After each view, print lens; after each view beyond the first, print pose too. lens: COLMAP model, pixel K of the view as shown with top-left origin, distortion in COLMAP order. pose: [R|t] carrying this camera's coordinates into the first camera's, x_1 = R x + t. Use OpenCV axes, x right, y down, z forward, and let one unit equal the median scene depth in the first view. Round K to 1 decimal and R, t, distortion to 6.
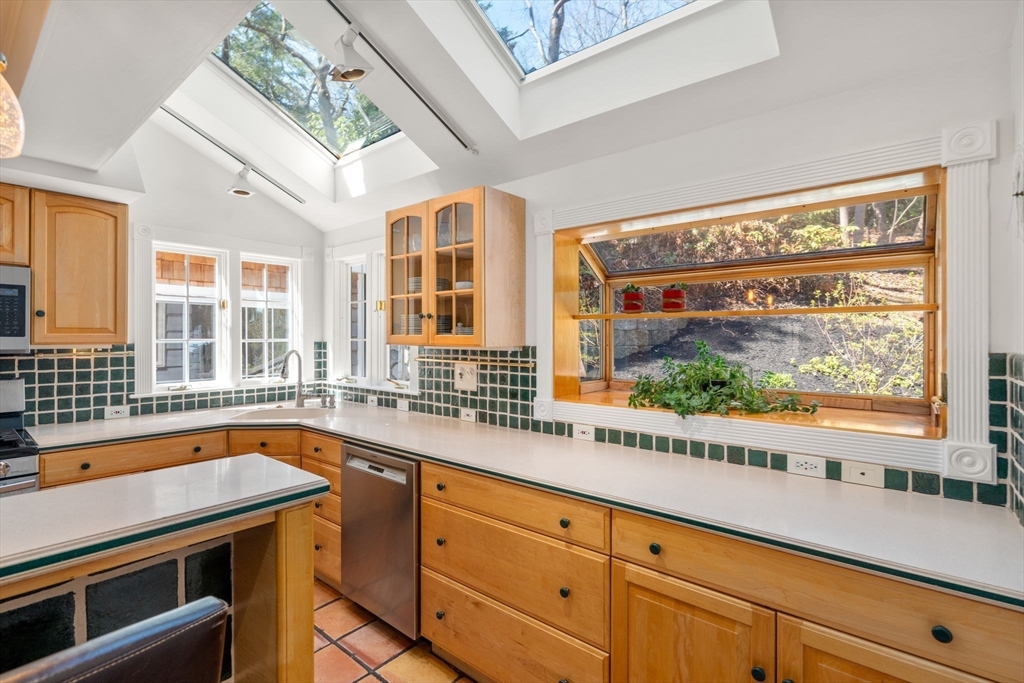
lens RADIAL K [[472.9, 0, 515.5], [0, 472.9, 337.6], [0, 0, 1]] dist [-0.003744, 0.001449]
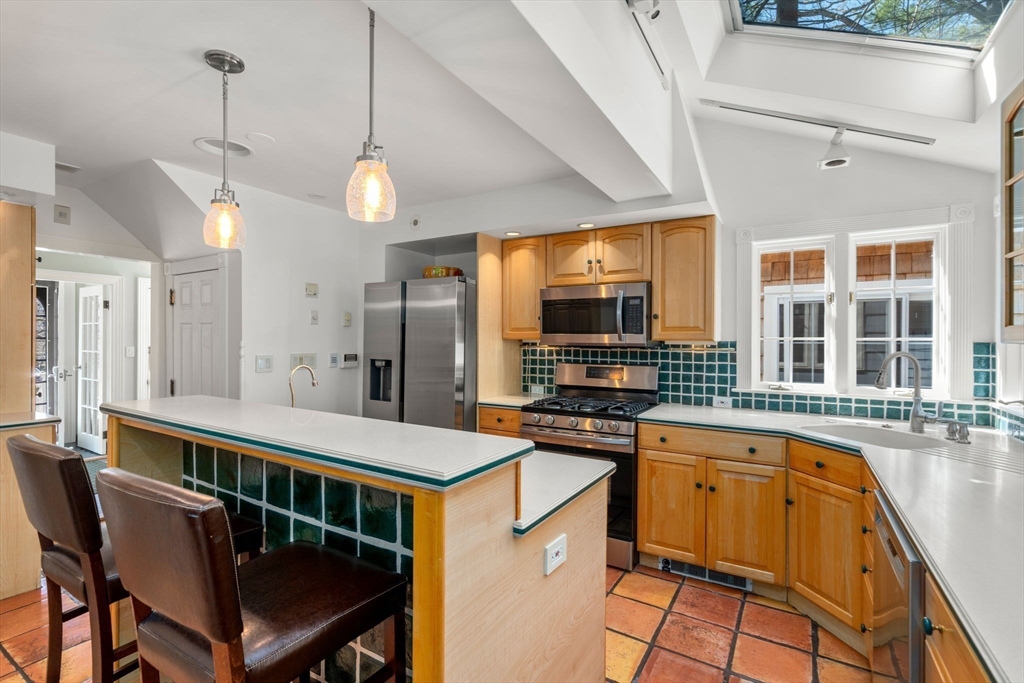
lens RADIAL K [[472.9, 0, 511.9], [0, 472.9, 345.2], [0, 0, 1]] dist [-0.003744, 0.001449]
pose [[0.145391, 0.013238, -0.989286, 0.201199], [-0.006081, 0.999904, 0.012486, 0.012373], [0.989356, 0.004200, 0.145458, 0.361204]]
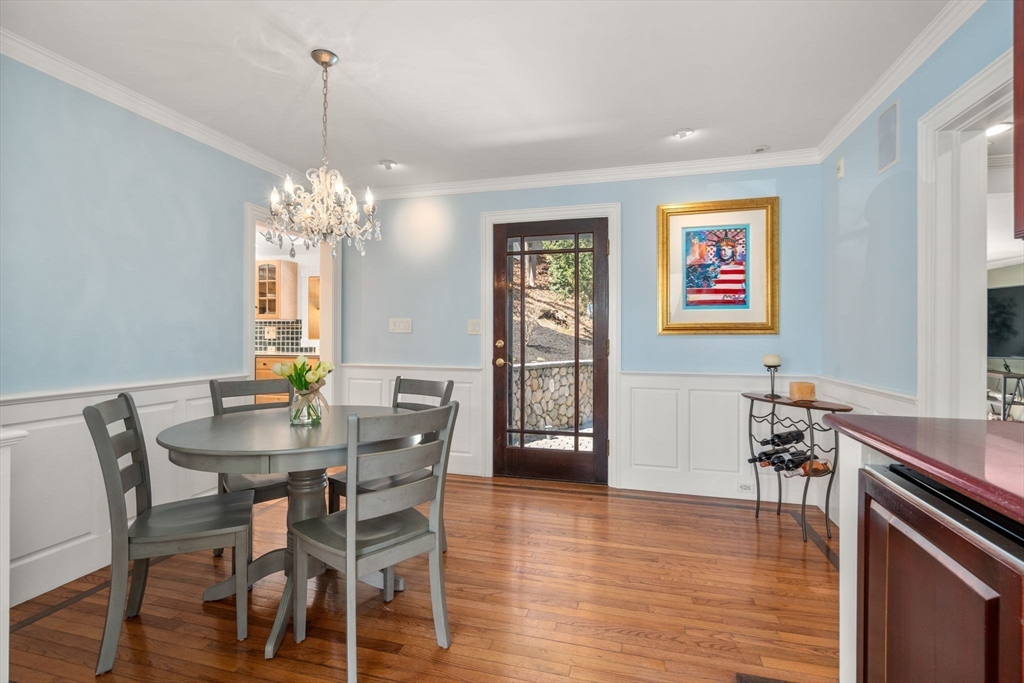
lens RADIAL K [[472.9, 0, 507.5], [0, 472.9, 337.8], [0, 0, 1]] dist [-0.003744, 0.001449]
pose [[0.915501, 0.005254, 0.402282, 0.031598], [-0.006090, 0.999981, 0.000798, 0.101632], [-0.402271, -0.003180, 0.915515, -1.707216]]
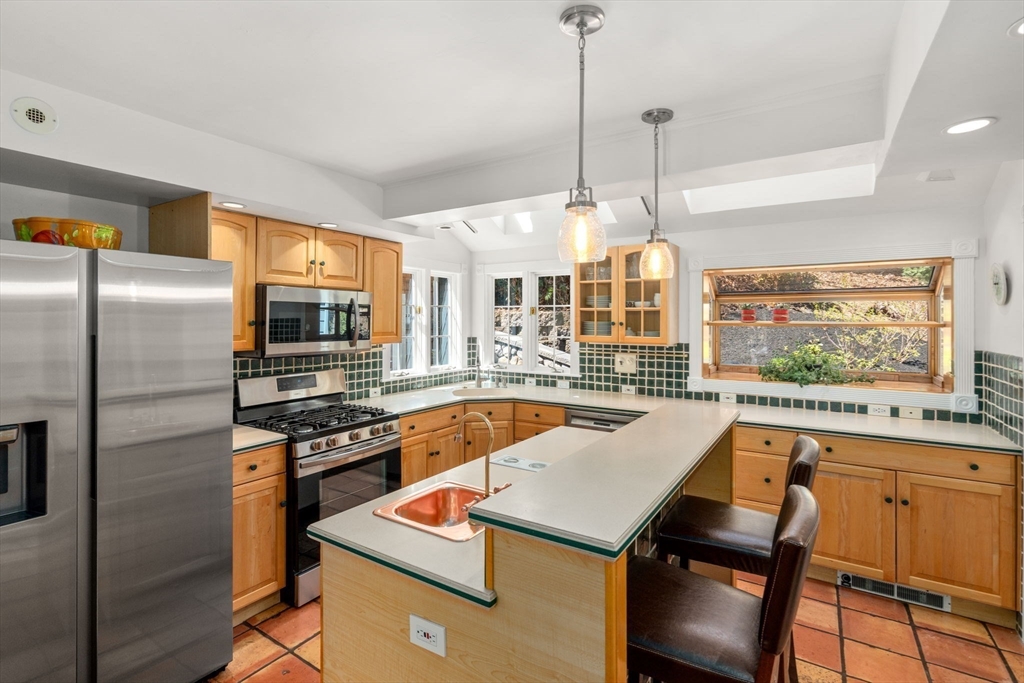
lens RADIAL K [[472.9, 0, 515.9], [0, 472.9, 320.9], [0, 0, 1]] dist [-0.003744, 0.001449]
pose [[0.993228, 0.000329, 0.116182, -0.631816], [-0.000154, 0.999999, -0.001519, -0.047977], [-0.116182, 0.001491, 0.993227, -0.421081]]
